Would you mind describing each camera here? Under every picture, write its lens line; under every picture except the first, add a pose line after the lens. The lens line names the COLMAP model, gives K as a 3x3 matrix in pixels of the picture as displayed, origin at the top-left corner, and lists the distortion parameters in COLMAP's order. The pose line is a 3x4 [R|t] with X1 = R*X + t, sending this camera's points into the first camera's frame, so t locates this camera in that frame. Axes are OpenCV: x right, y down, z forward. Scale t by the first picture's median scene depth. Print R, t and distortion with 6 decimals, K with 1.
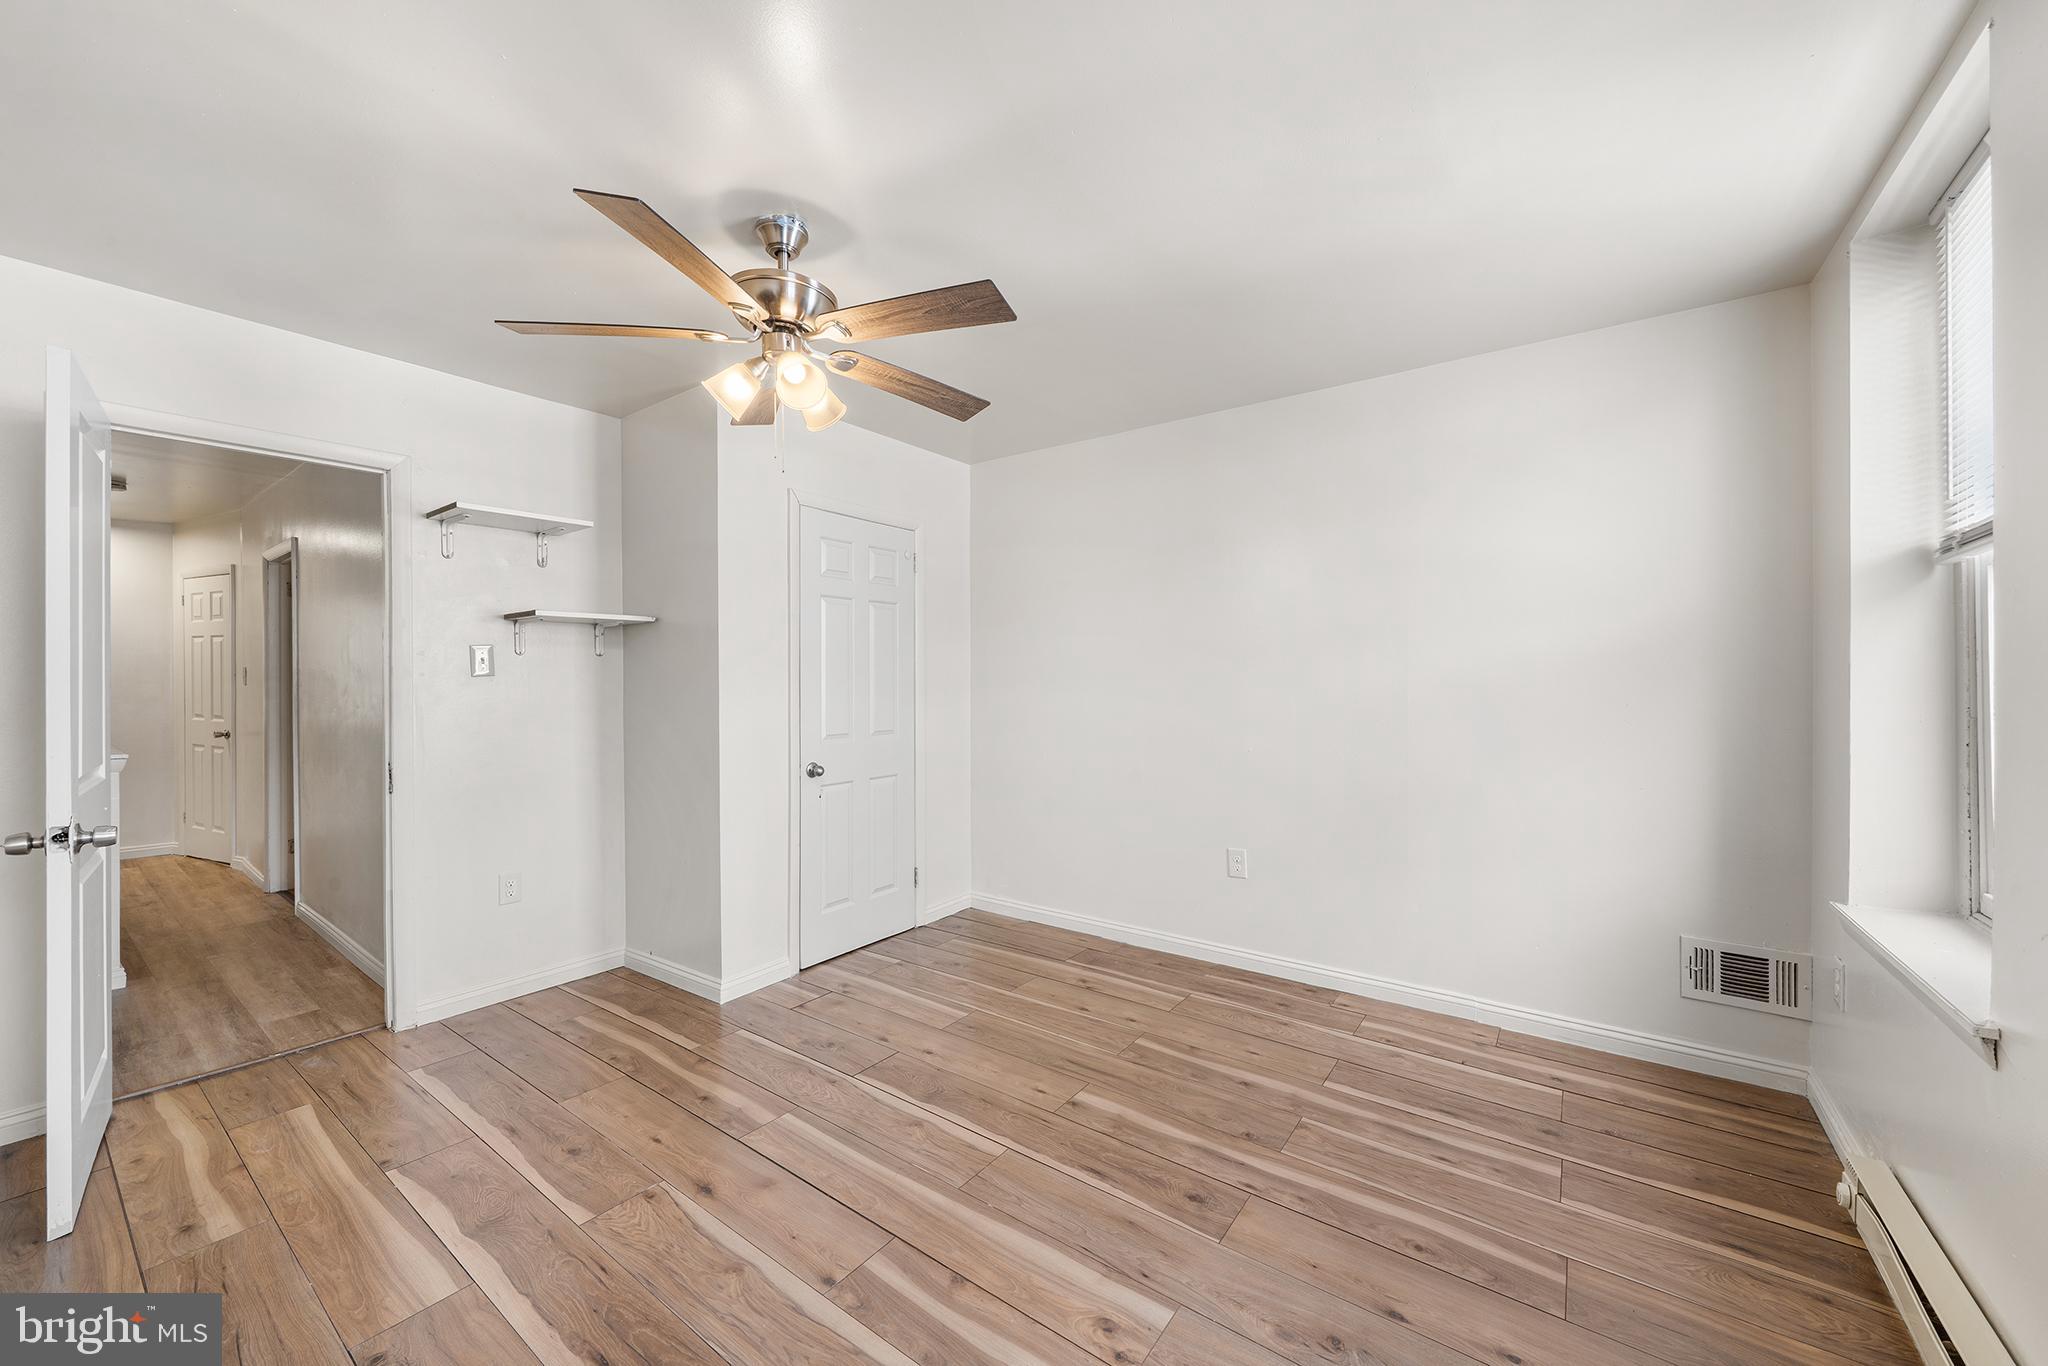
lens RADIAL K [[763.3, 0, 1025.7], [0, 763.3, 674.8], [0, 0, 1]] dist [0.001117, 0.000087]
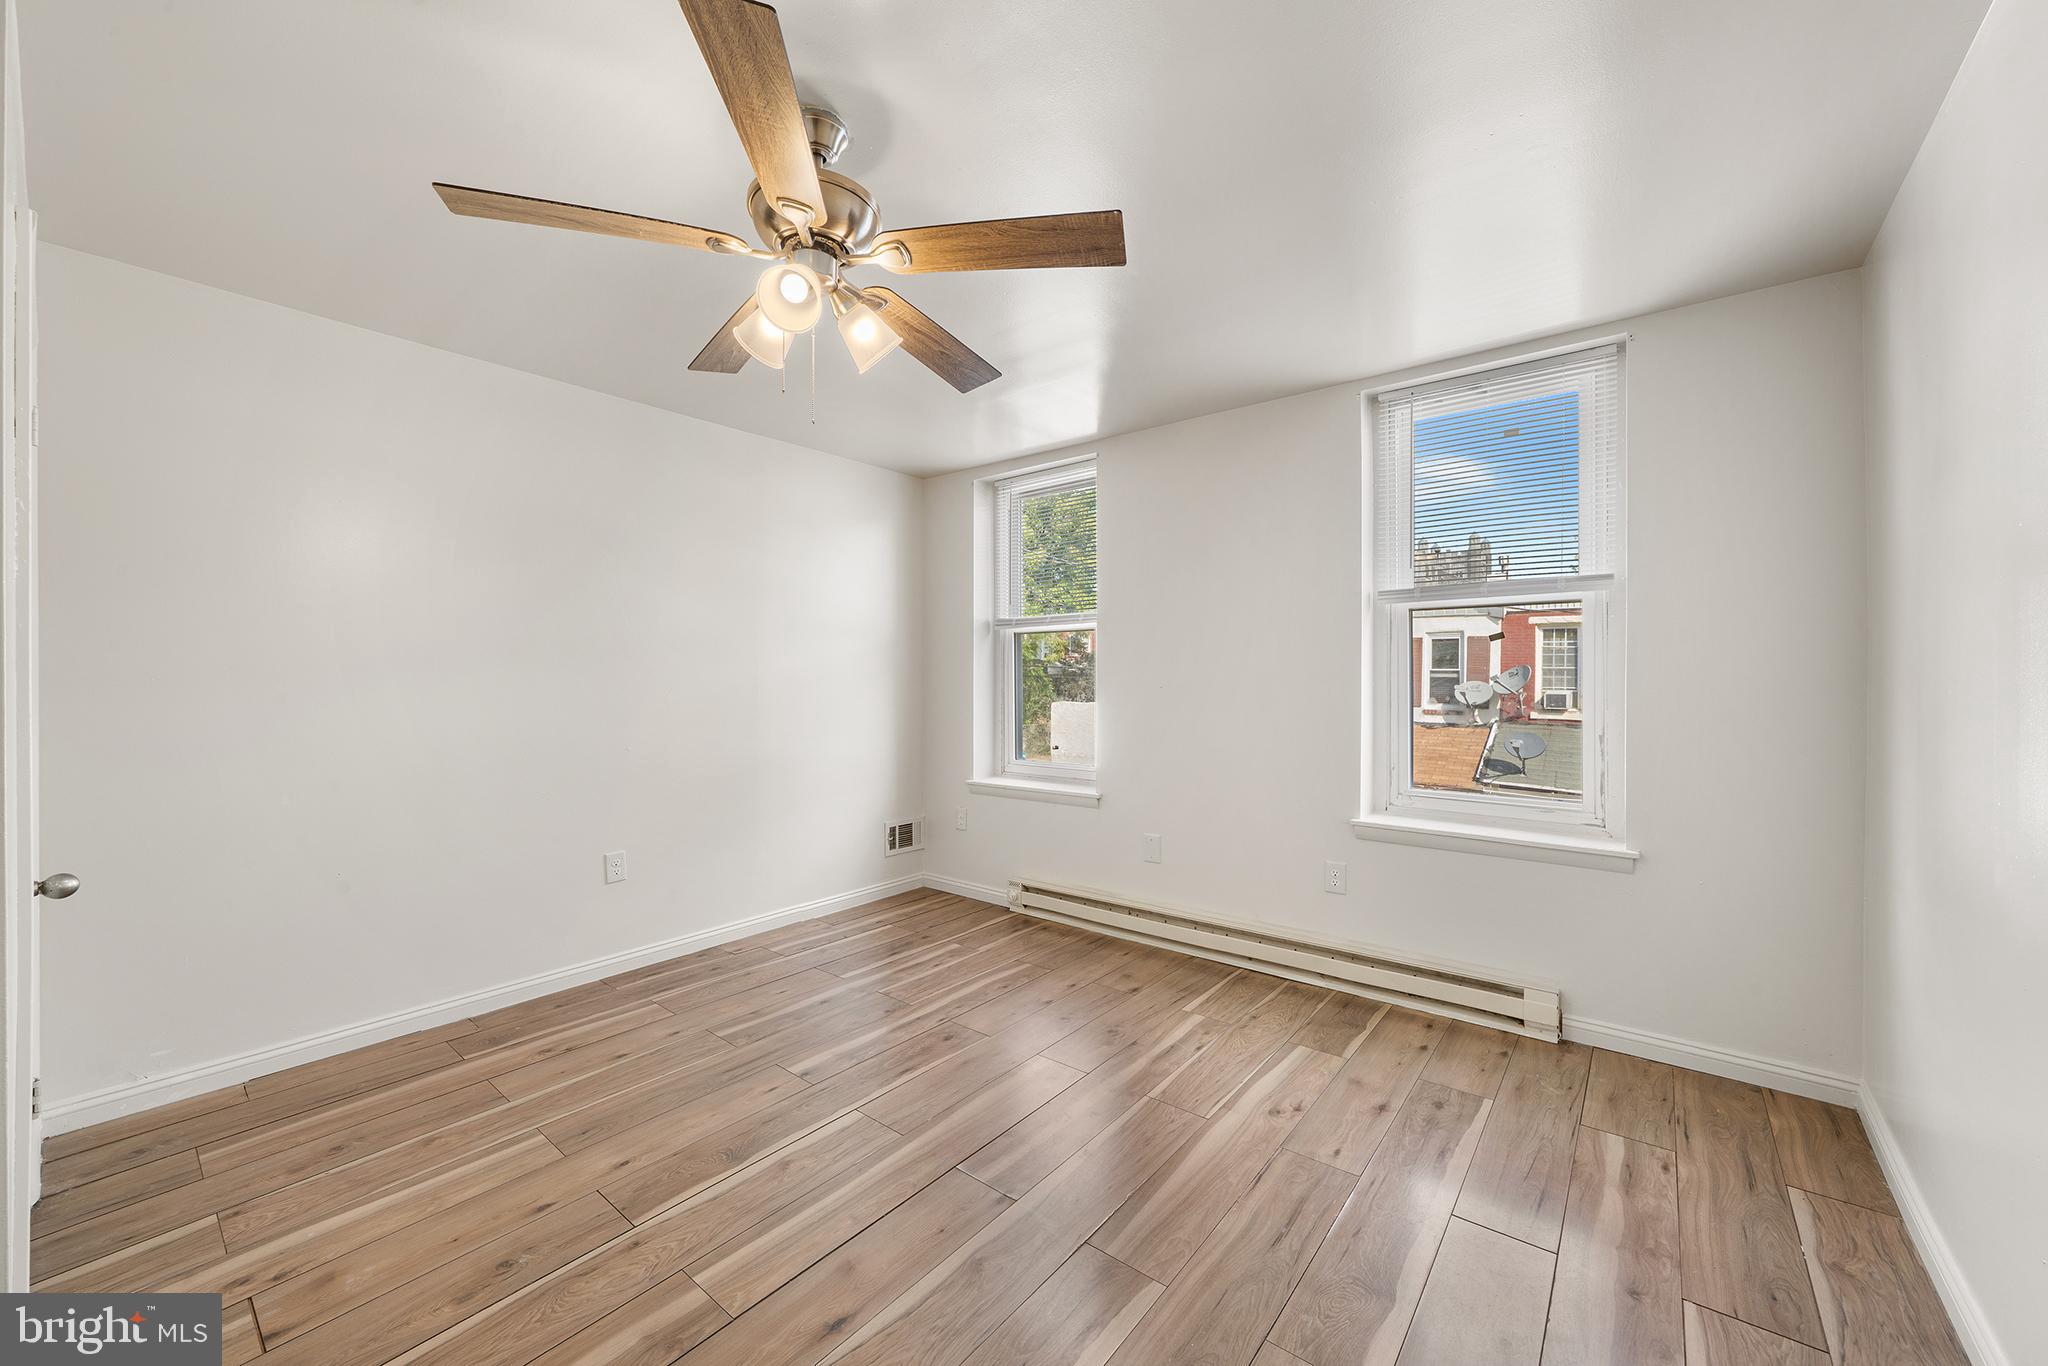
lens RADIAL K [[763.3, 0, 1025.7], [0, 763.3, 674.8], [0, 0, 1]] dist [0.001117, 0.000087]
pose [[0.061316, 0.007642, 0.998089, -0.853511], [-0.004919, 0.999961, -0.007354, 0.009821], [-0.998106, -0.004459, 0.061351, 0.545641]]
